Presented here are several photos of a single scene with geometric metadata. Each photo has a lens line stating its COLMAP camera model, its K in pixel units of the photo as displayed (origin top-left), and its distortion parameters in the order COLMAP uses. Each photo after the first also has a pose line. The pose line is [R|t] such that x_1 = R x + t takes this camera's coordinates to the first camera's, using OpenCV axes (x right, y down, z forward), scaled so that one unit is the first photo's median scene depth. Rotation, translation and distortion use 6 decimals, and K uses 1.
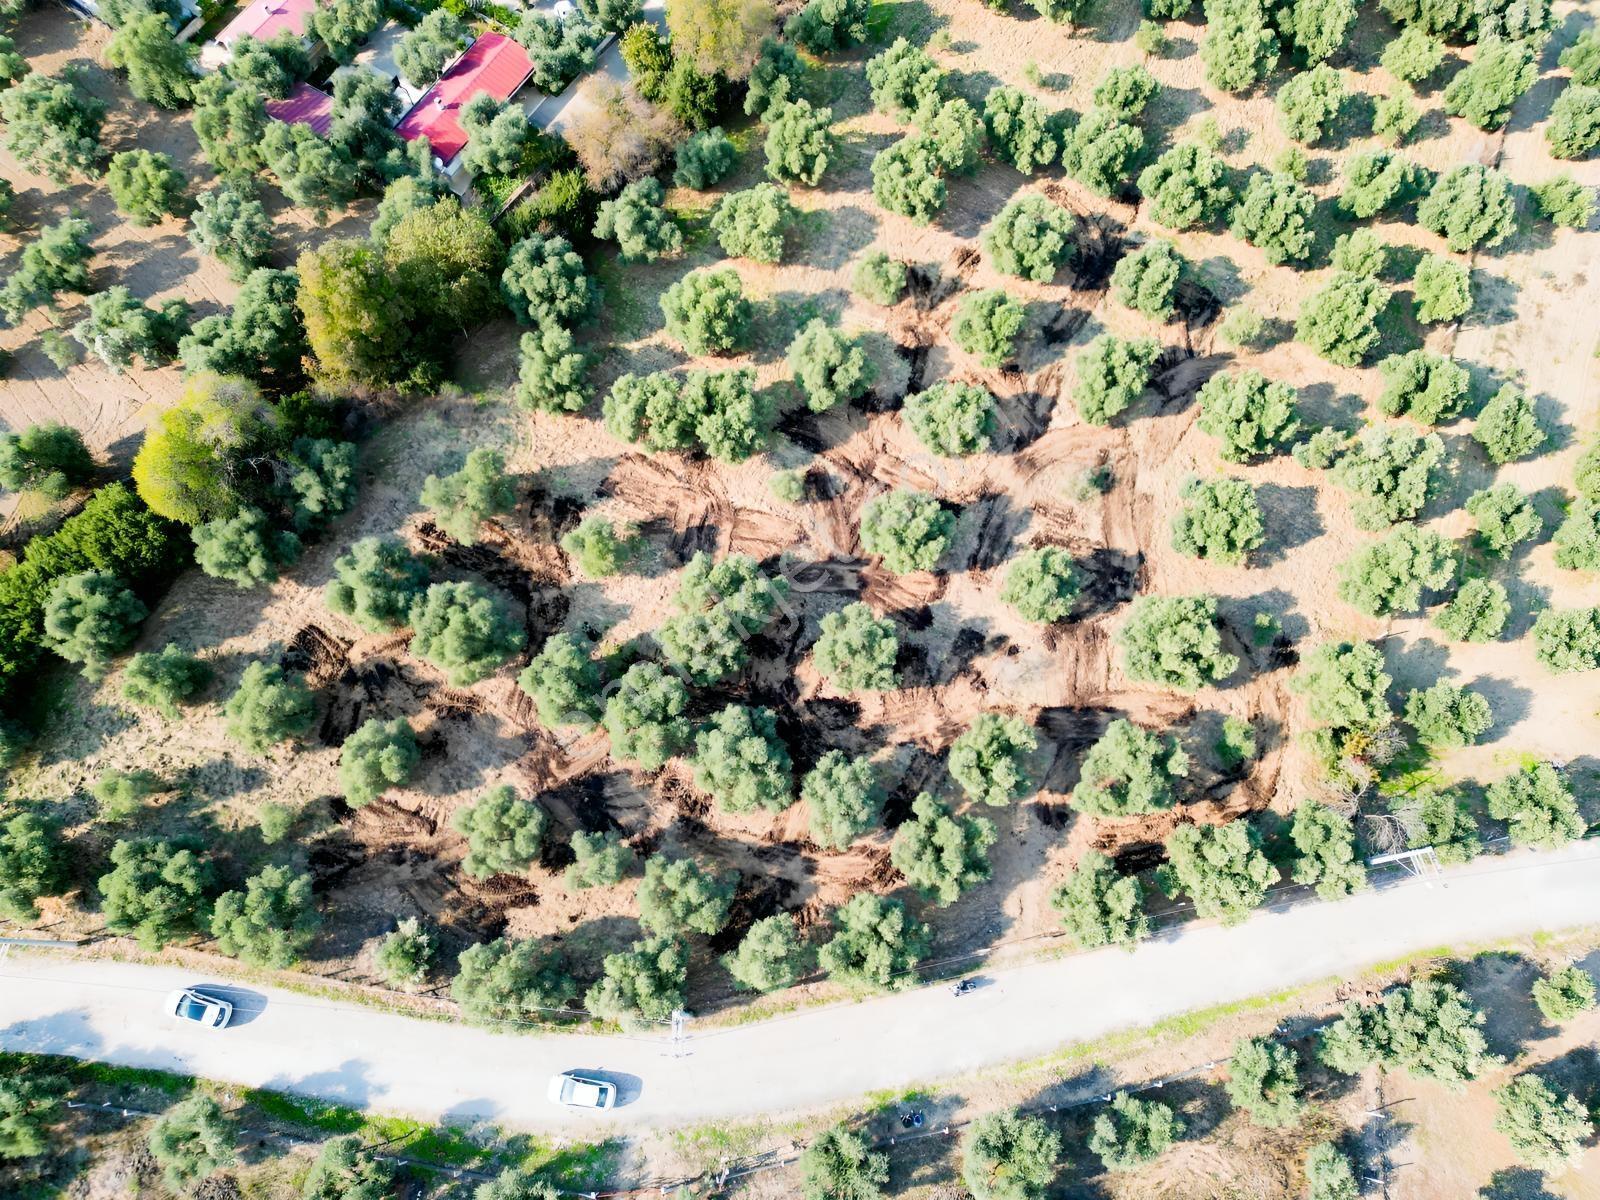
lens RADIAL K [[1109.2, 0, 804.6], [0, 1109.2, 605.5], [0, 0, 1]] dist [0.082092, -0.078461]
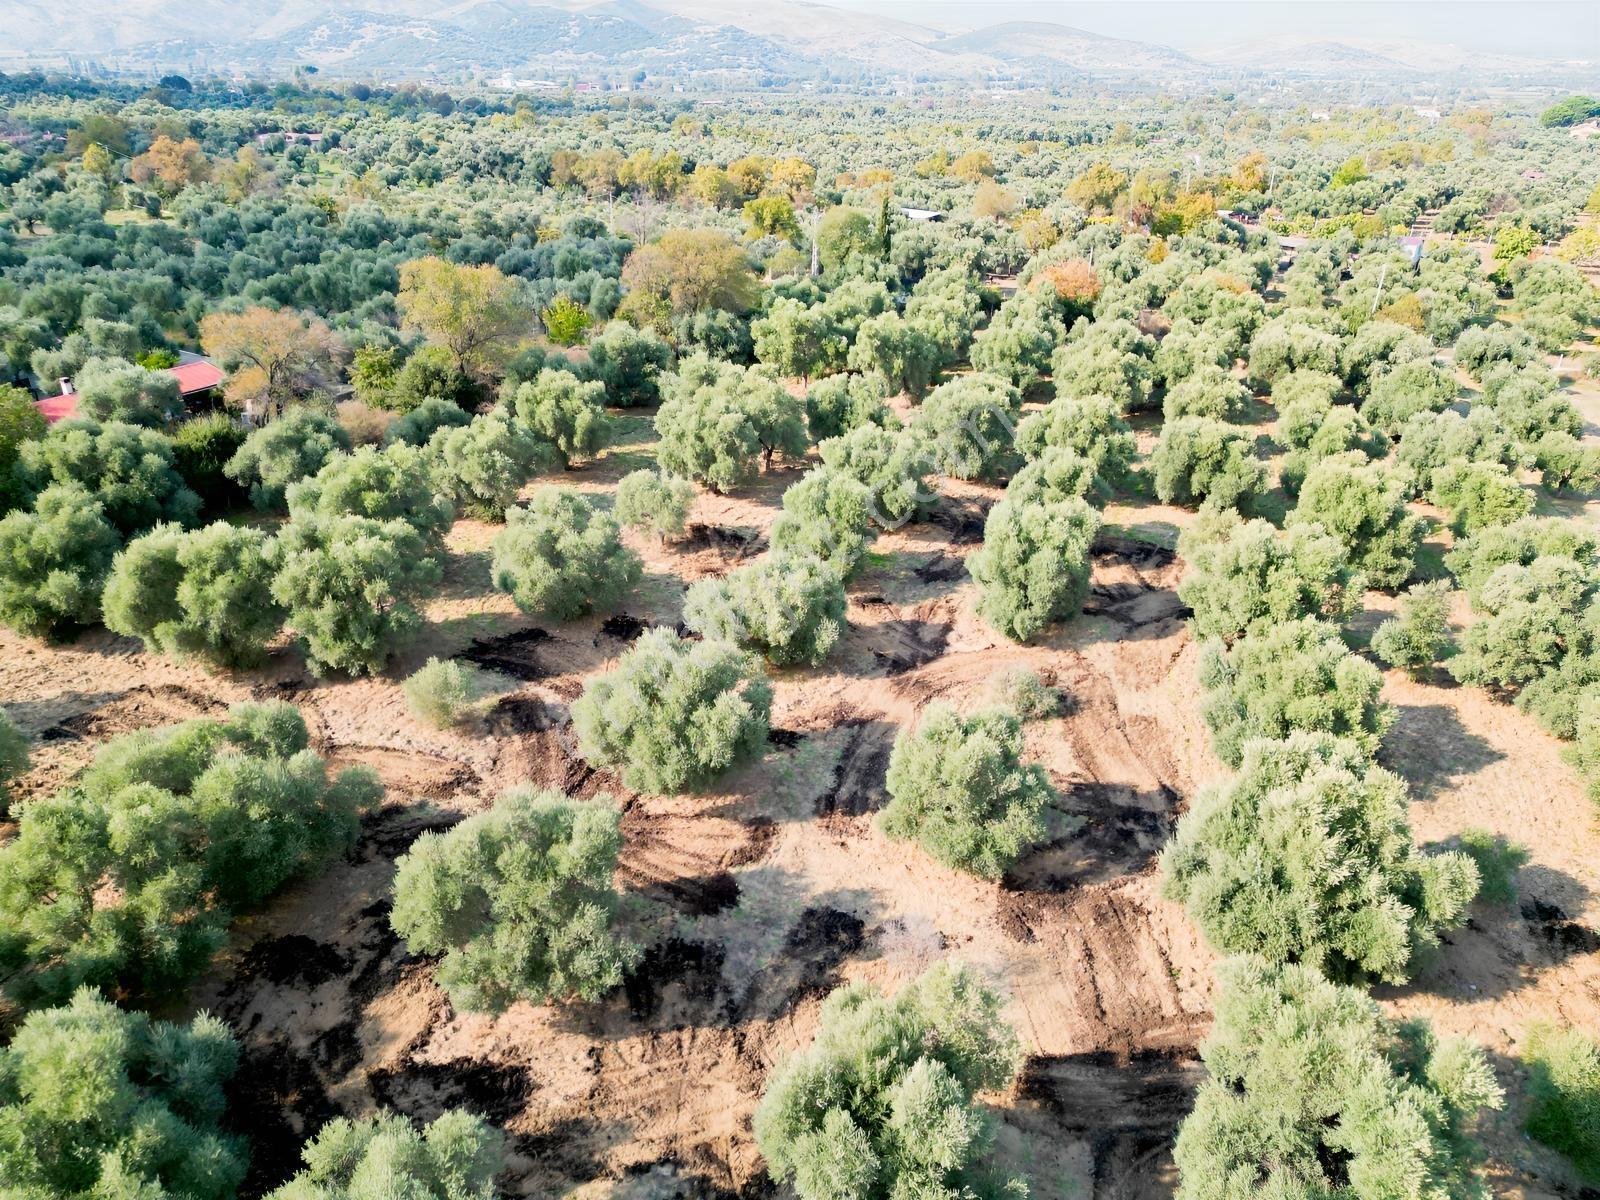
lens RADIAL K [[1109.2, 0, 804.6], [0, 1109.2, 605.5], [0, 0, 1]] dist [0.082092, -0.078461]
pose [[0.997028, -0.031905, 0.070130, 0.115671], [0.071554, 0.720947, -0.689286, 0.232405], [-0.028568, 0.692255, 0.721087, 0.619764]]
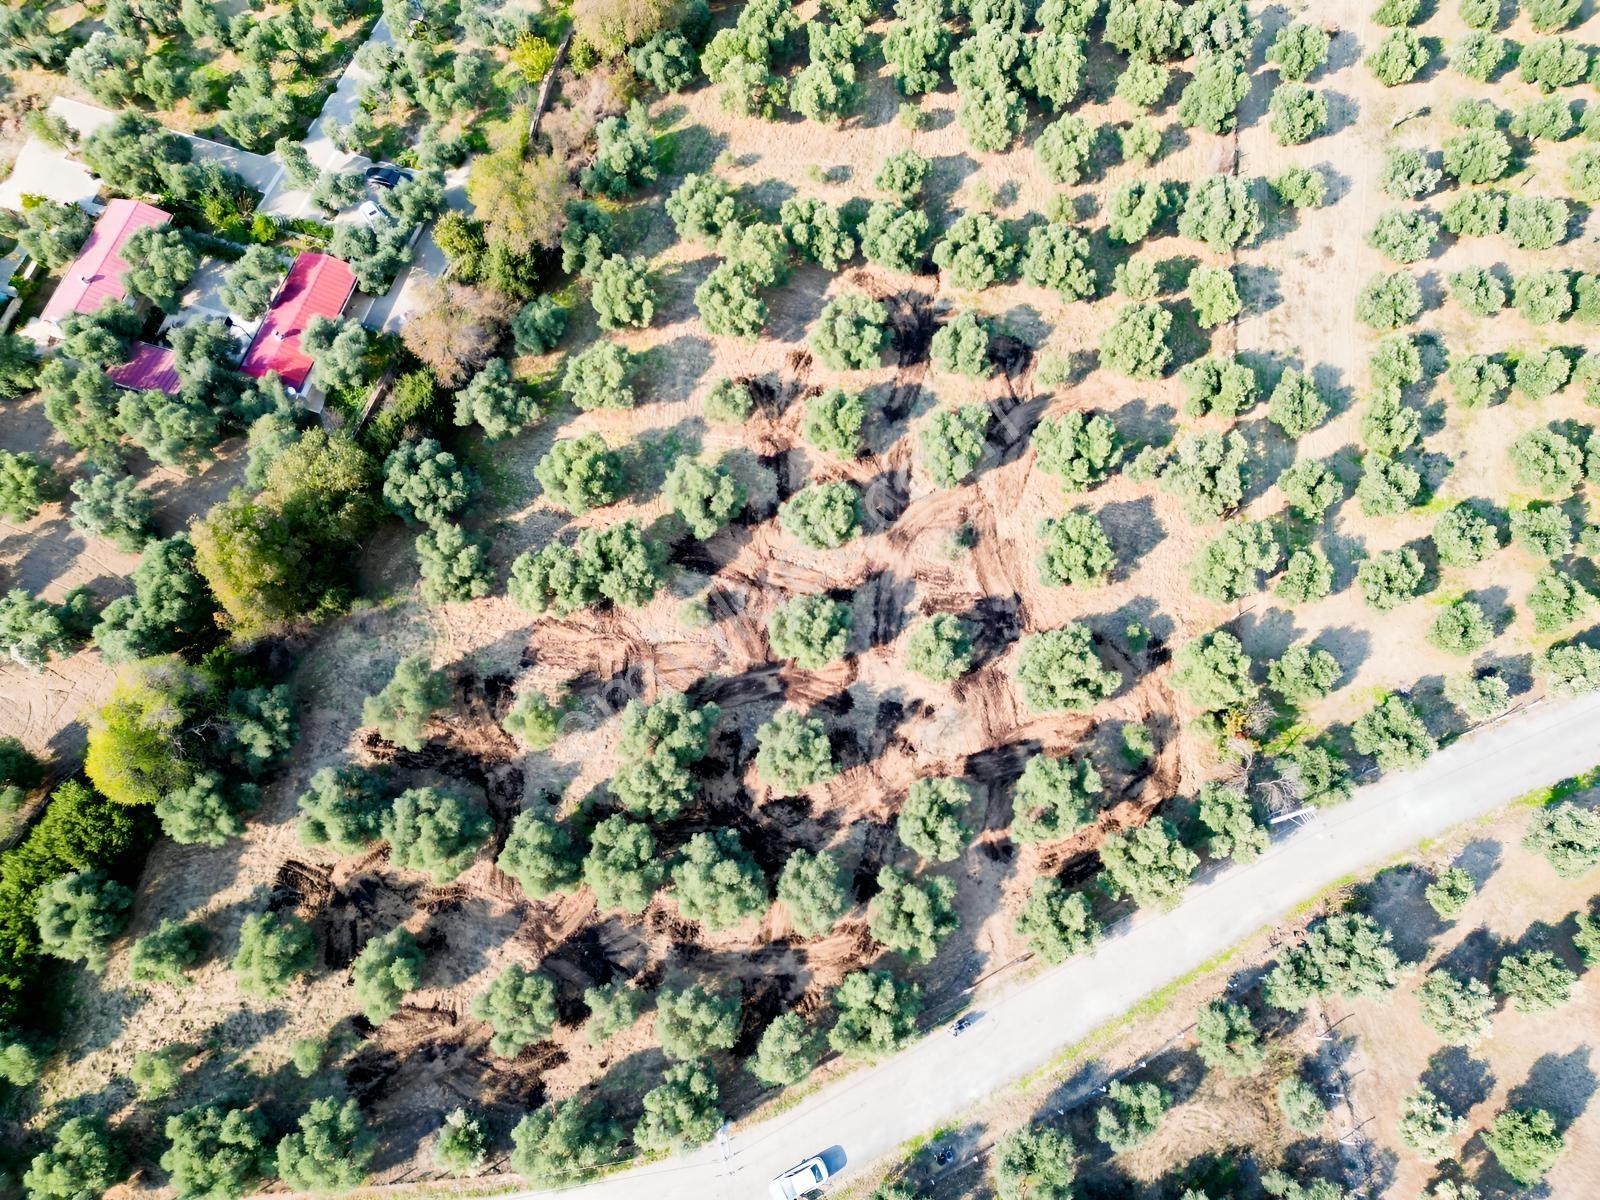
lens RADIAL K [[1109.2, 0, 804.6], [0, 1109.2, 605.5], [0, 0, 1]] dist [0.082092, -0.078461]
pose [[0.966110, -0.246870, 0.075410, 0.009818], [0.245691, 0.969034, 0.024673, -0.120031], [-0.079166, -0.005309, 0.996847, -0.094674]]
